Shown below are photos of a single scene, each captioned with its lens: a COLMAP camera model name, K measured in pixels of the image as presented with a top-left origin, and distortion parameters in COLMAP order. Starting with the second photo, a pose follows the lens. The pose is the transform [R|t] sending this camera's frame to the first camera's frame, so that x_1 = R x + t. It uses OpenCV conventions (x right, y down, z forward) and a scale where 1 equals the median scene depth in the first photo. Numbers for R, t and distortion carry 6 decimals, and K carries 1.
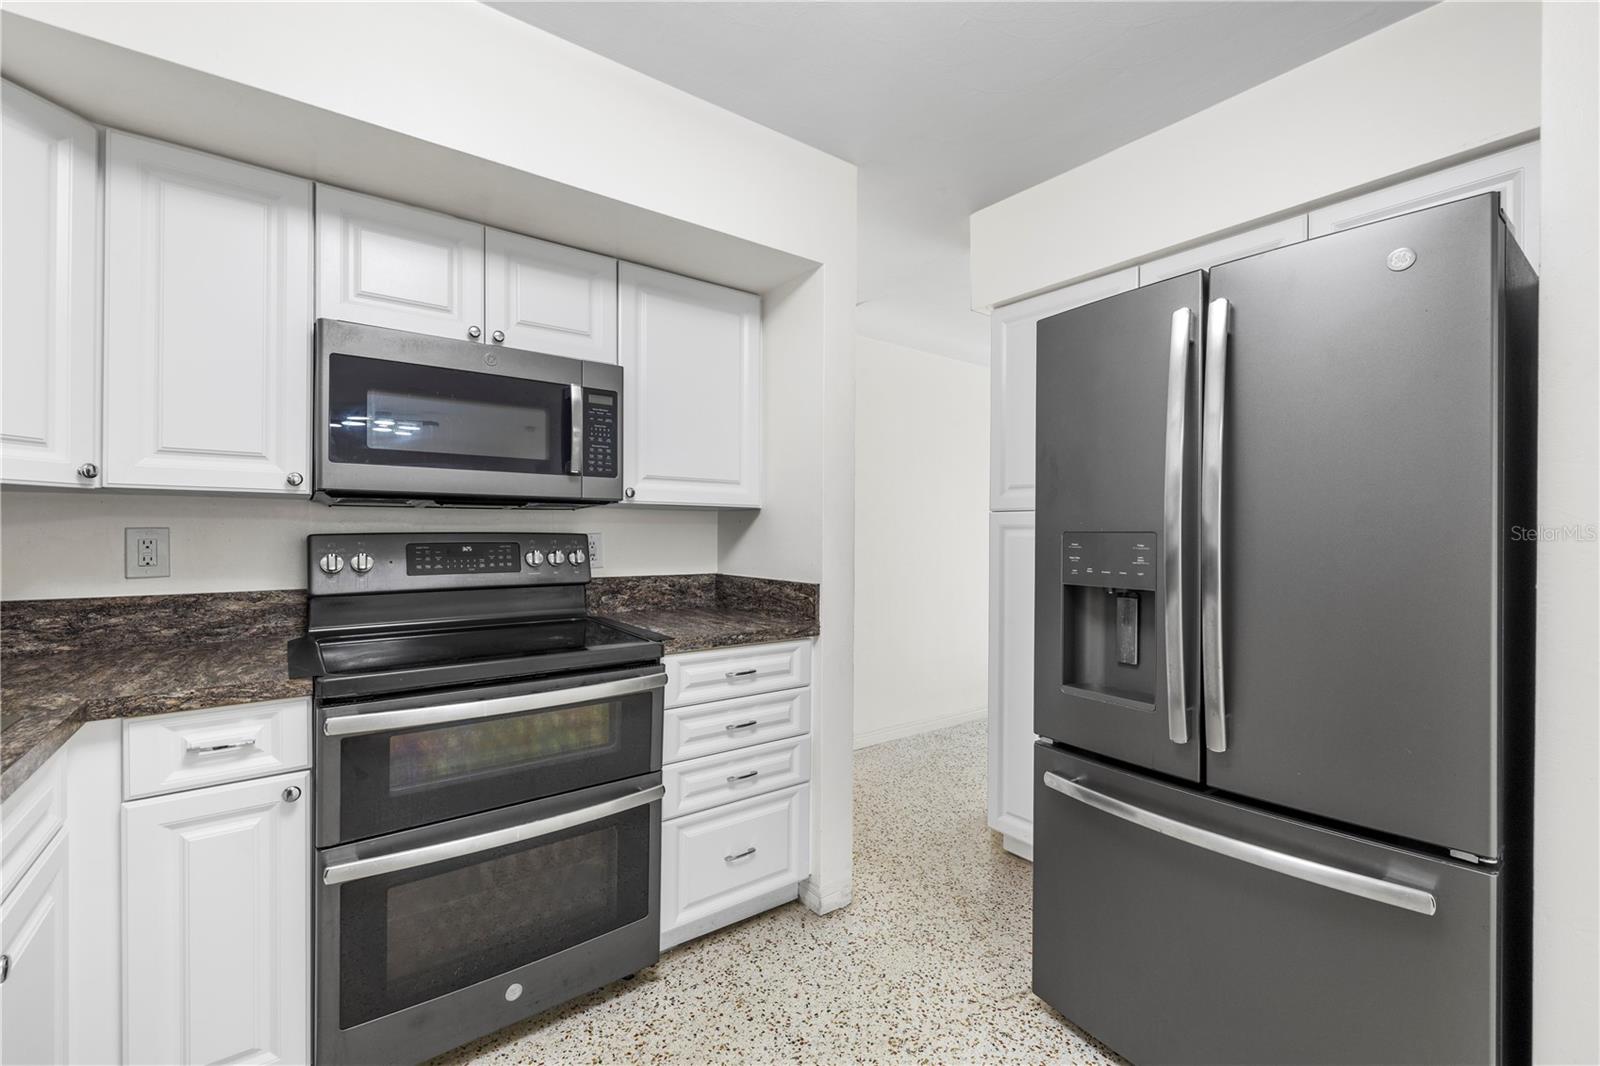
lens RADIAL K [[673.8, 0, 800.0], [0, 673.8, 533.0], [0, 0, 1]] dist [-0.000591, -0.000096]
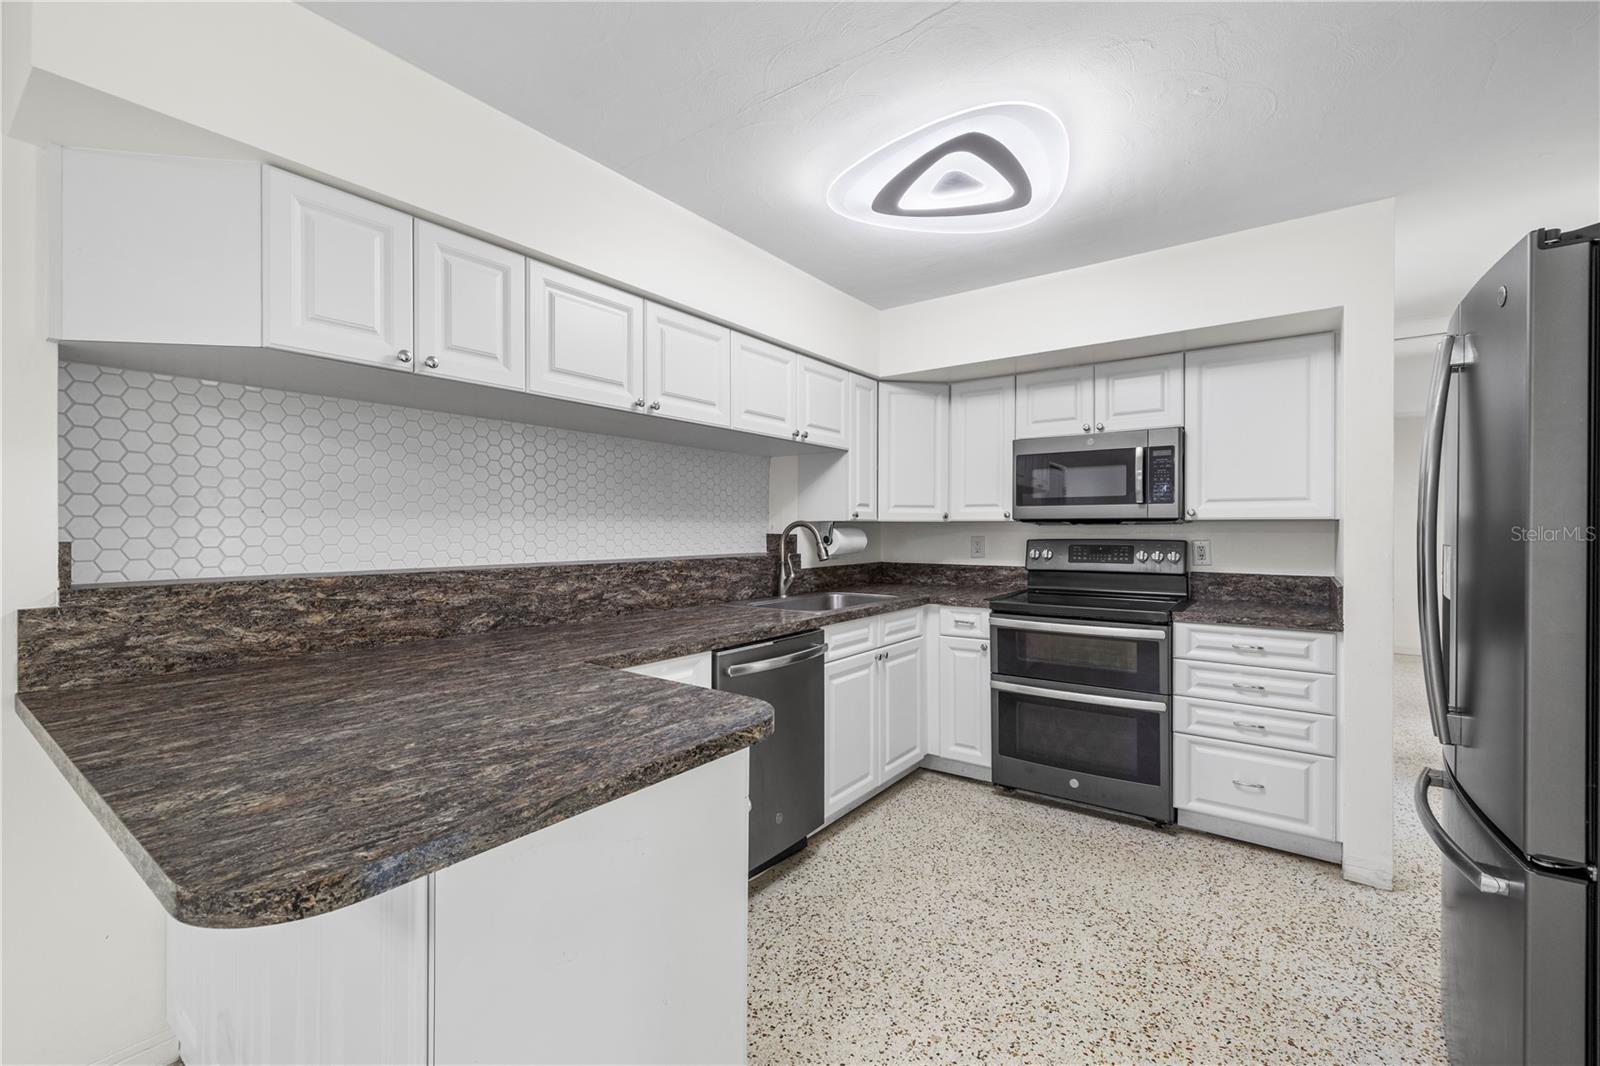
lens RADIAL K [[673.8, 0, 800.0], [0, 673.8, 533.0], [0, 0, 1]] dist [-0.000591, -0.000096]
pose [[0.284729, 0.000269, -0.958608, 0.978448], [-0.001337, 0.999999, -0.000116, -0.016042], [0.958607, 0.001315, 0.284729, -0.231393]]
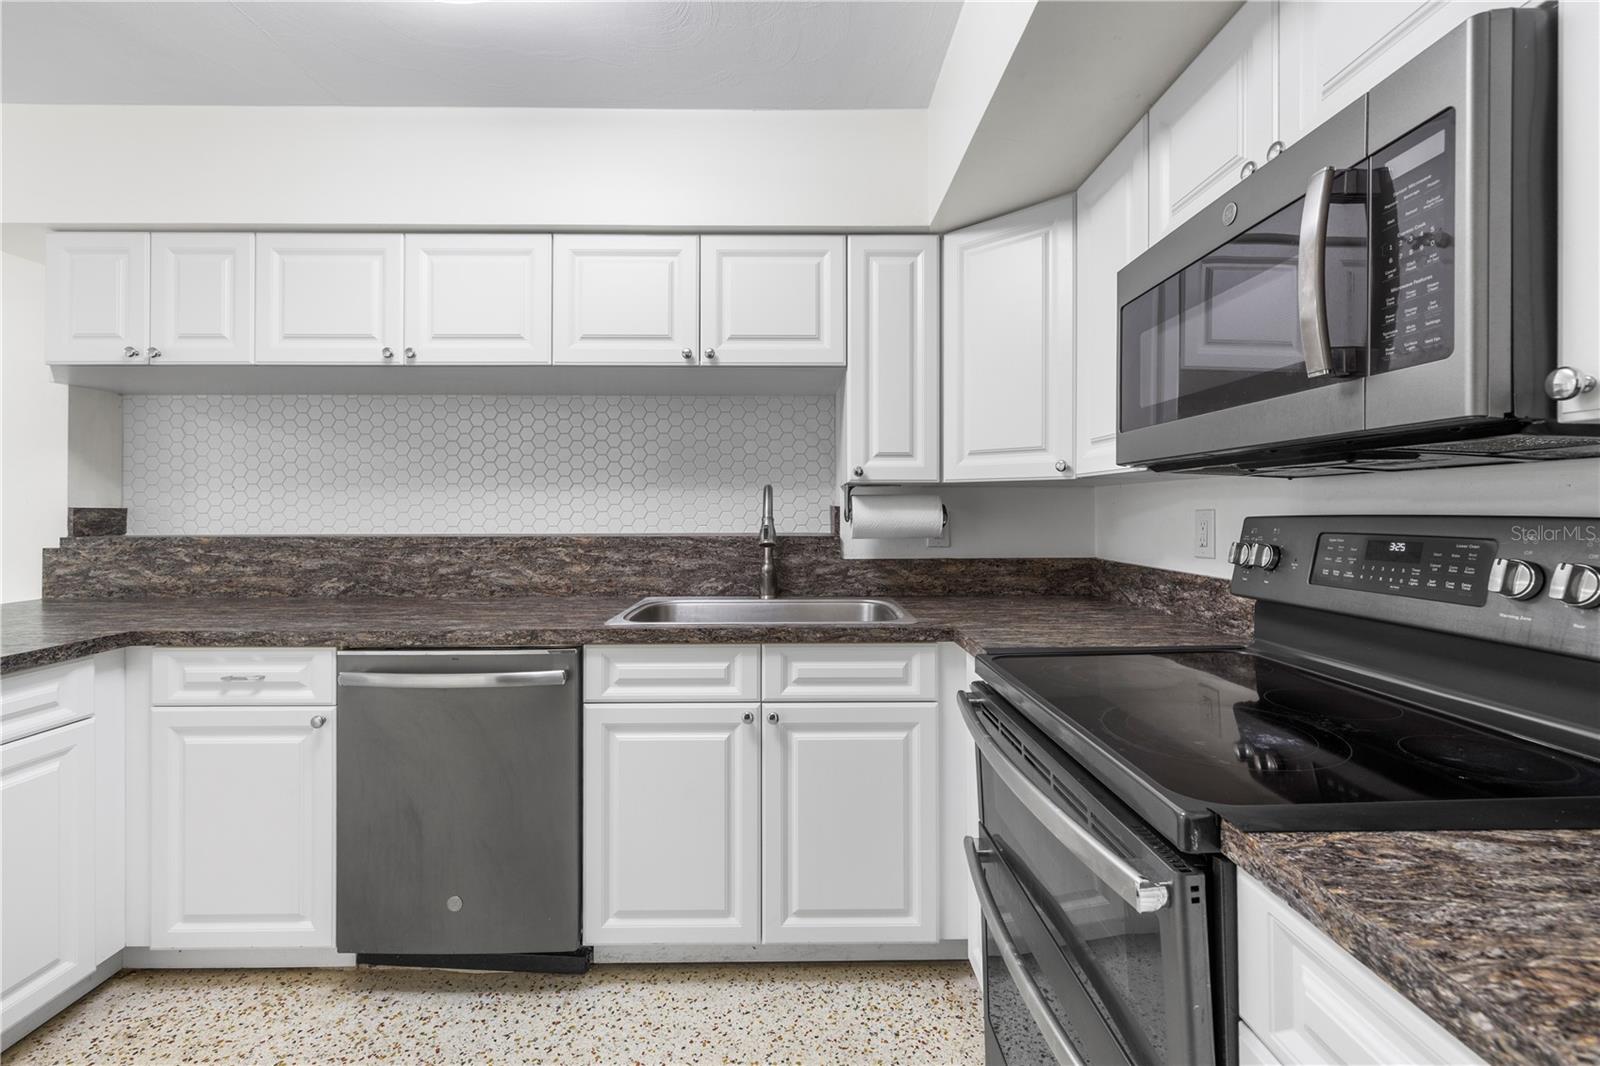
lens RADIAL K [[673.9, 0, 797.5], [0, 673.9, 510.3], [0, 0, 1]] dist [0.000860, 0.000012]
pose [[-0.592505, -0.004928, -0.805552, 0.209796], [-0.004138, 0.999987, -0.003074, -0.001374], [0.805556, 0.001512, -0.592517, 0.982590]]
